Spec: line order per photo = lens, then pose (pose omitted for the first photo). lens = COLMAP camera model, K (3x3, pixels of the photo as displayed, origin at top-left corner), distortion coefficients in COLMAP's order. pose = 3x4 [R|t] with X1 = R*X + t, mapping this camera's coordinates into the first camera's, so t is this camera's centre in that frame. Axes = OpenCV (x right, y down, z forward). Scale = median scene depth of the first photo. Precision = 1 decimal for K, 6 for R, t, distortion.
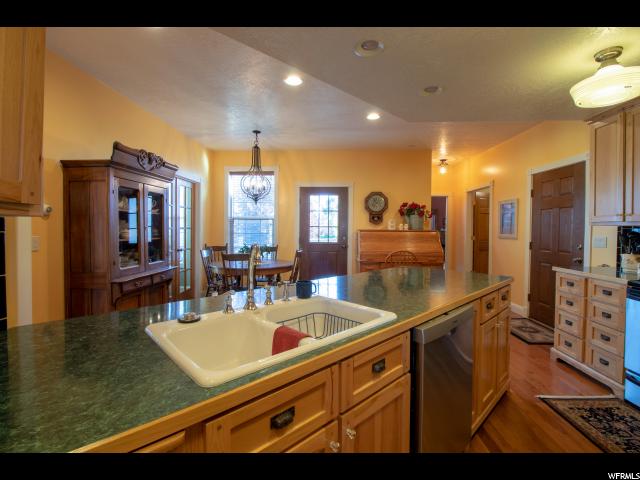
lens RADIAL K [[304.6, 0, 316.2], [0, 304.6, 232.3], [0, 0, 1]] dist [-0.005751, -0.008763]
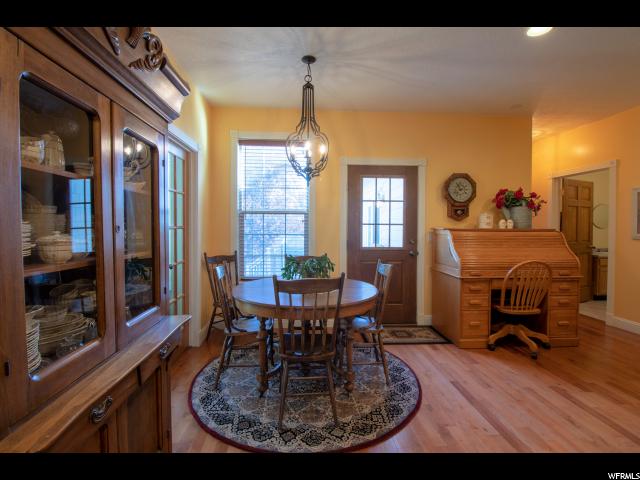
lens RADIAL K [[304.6, 0, 316.2], [0, 304.6, 232.3], [0, 0, 1]] dist [-0.005751, -0.008763]
pose [[0.992463, -0.005866, 0.122406, -0.379714], [0.005148, 0.999968, 0.006186, -0.009685], [-0.122439, -0.005510, 0.992461, 0.629469]]
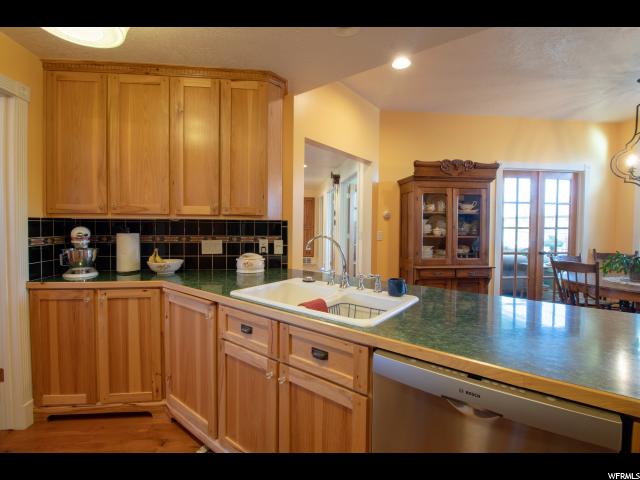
lens RADIAL K [[304.6, 0, 316.2], [0, 304.6, 232.3], [0, 0, 1]] dist [-0.005751, -0.008763]
pose [[0.143965, 0.019733, -0.989386, 0.479303], [-0.023022, 0.999597, 0.016587, -0.001181], [0.989315, 0.020390, 0.144361, 0.318115]]
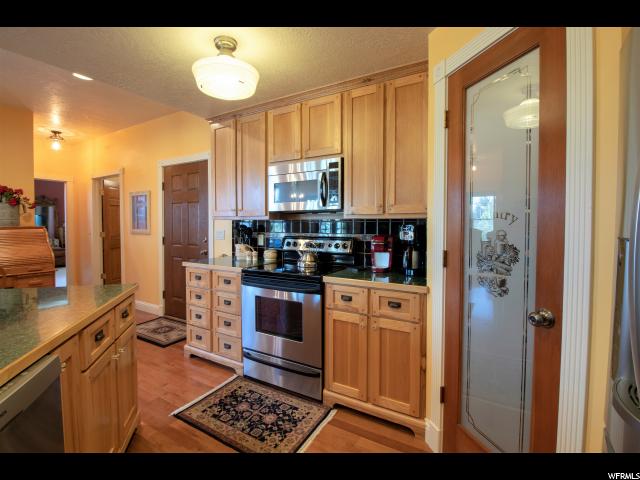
lens RADIAL K [[304.6, 0, 316.2], [0, 304.6, 232.3], [0, 0, 1]] dist [-0.005751, -0.008763]
pose [[0.482776, -0.032853, 0.875128, 0.132873], [0.017040, 0.999459, 0.028120, -0.001552], [-0.875578, 0.001337, 0.483074, 0.147803]]
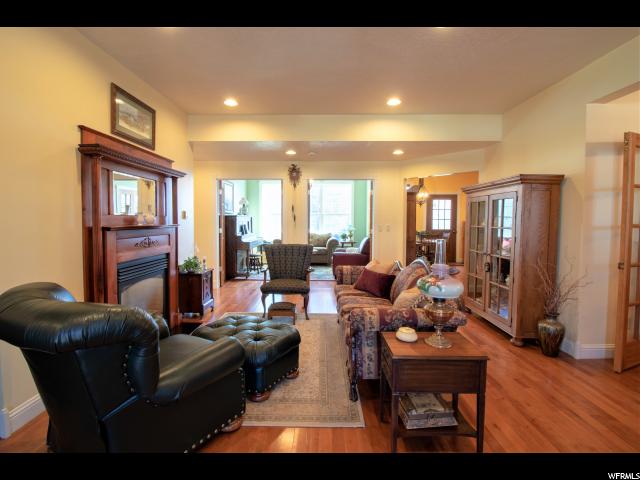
lens RADIAL K [[304.6, 0, 316.2], [0, 304.6, 232.3], [0, 0, 1]] dist [-0.005751, -0.008763]
pose [[0.999383, -0.005091, 0.034765, -1.267593], [0.003889, 0.999395, 0.034555, -0.016135], [-0.034920, -0.034398, 0.998798, -1.059548]]
